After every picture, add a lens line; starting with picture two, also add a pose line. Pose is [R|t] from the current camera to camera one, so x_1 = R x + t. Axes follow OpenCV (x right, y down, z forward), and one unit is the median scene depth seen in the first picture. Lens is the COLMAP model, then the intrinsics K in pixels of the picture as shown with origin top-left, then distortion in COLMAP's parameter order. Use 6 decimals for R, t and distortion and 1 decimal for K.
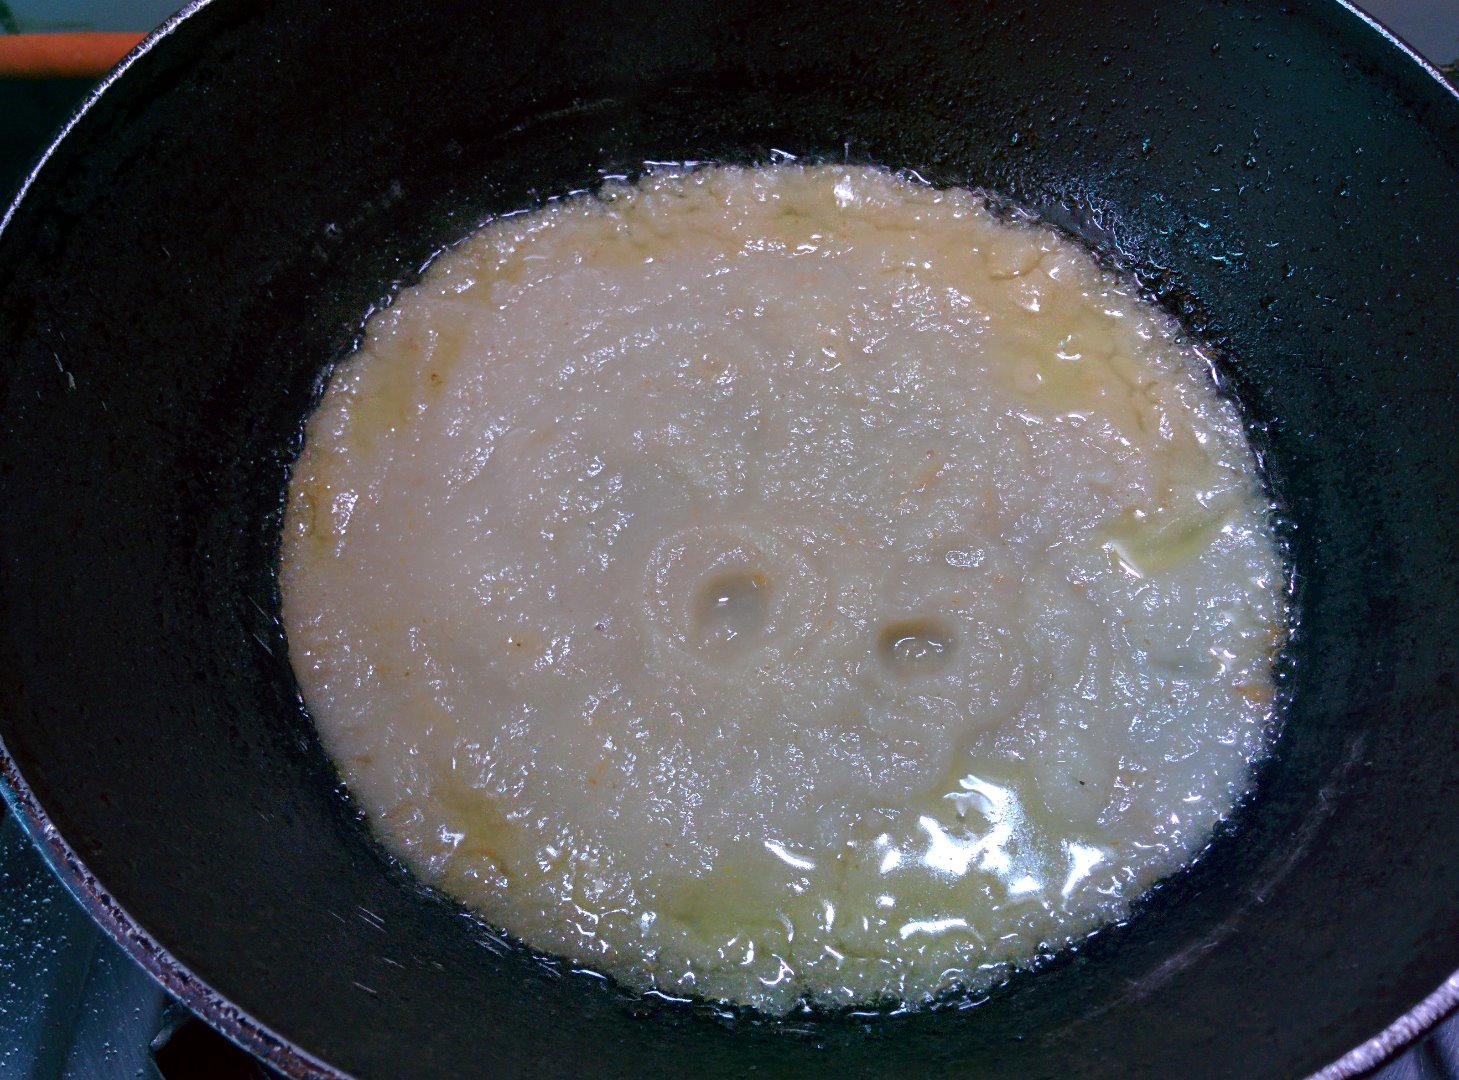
lens RADIAL K [[1392.0, 0, 725.6], [0, 1392.0, 541.9], [0, 0, 1]] dist [-0.008860, 0.000000]
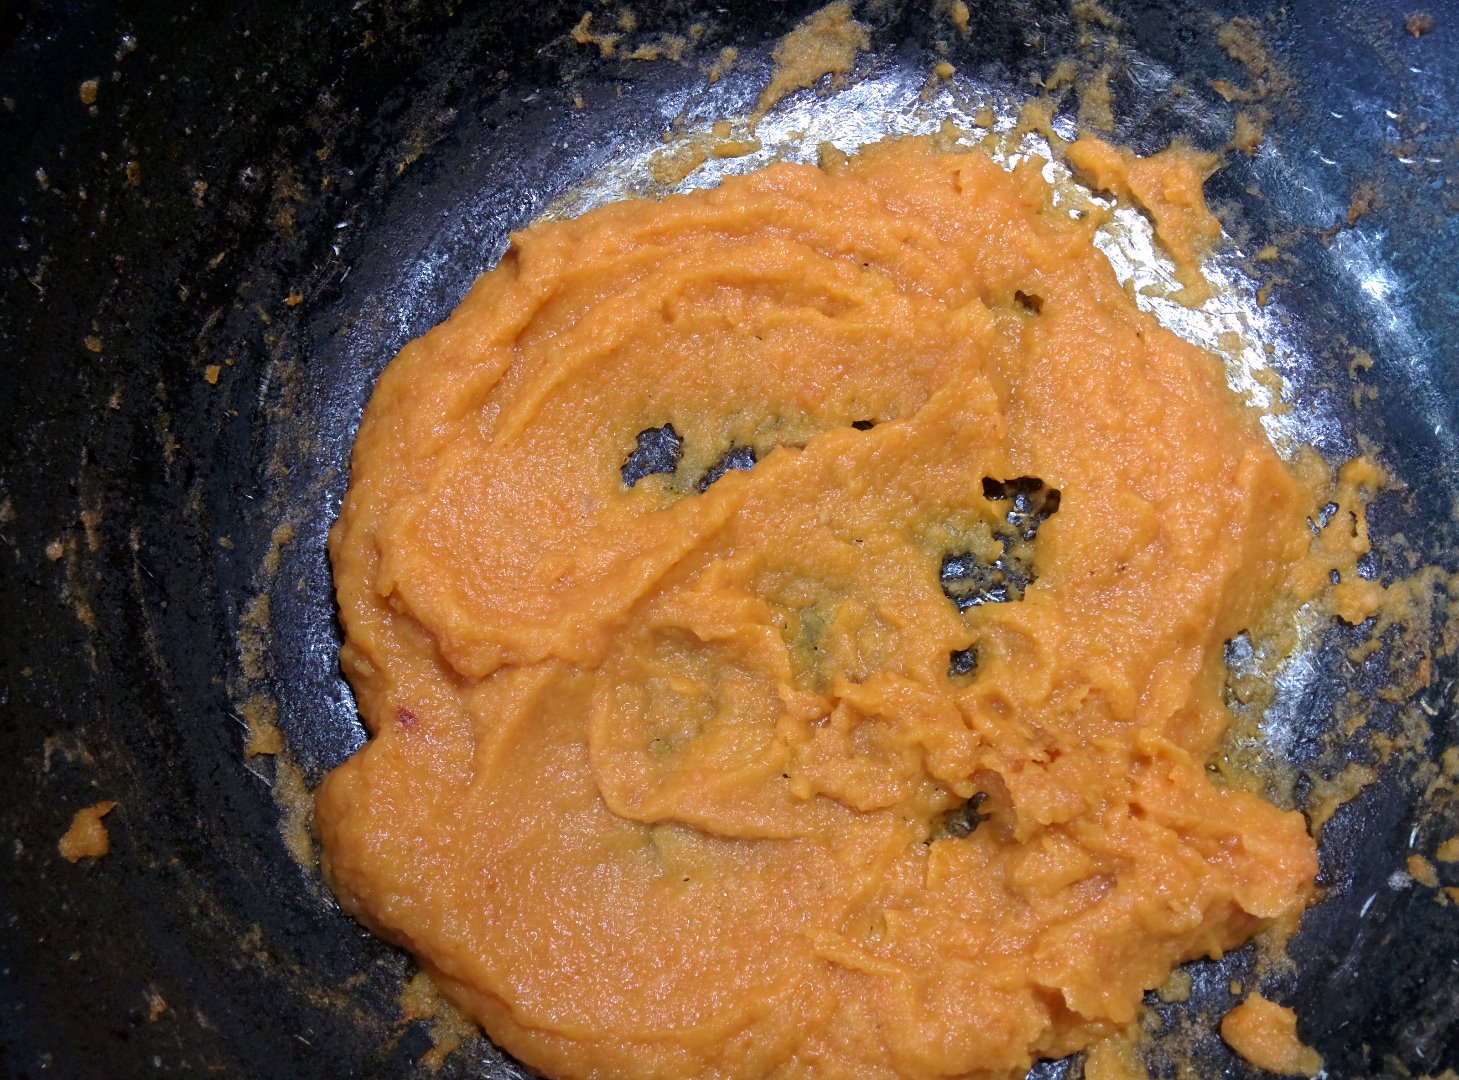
lens RADIAL K [[1392.0, 0, 716.6], [0, 1392.0, 476.2], [0, 0, 1]] dist [-0.008860, 0.000000]
pose [[0.998107, -0.051094, 0.034218, -0.077388], [0.035464, 0.932863, 0.358483, -0.388032], [-0.050237, -0.356591, 0.932909, 0.273469]]
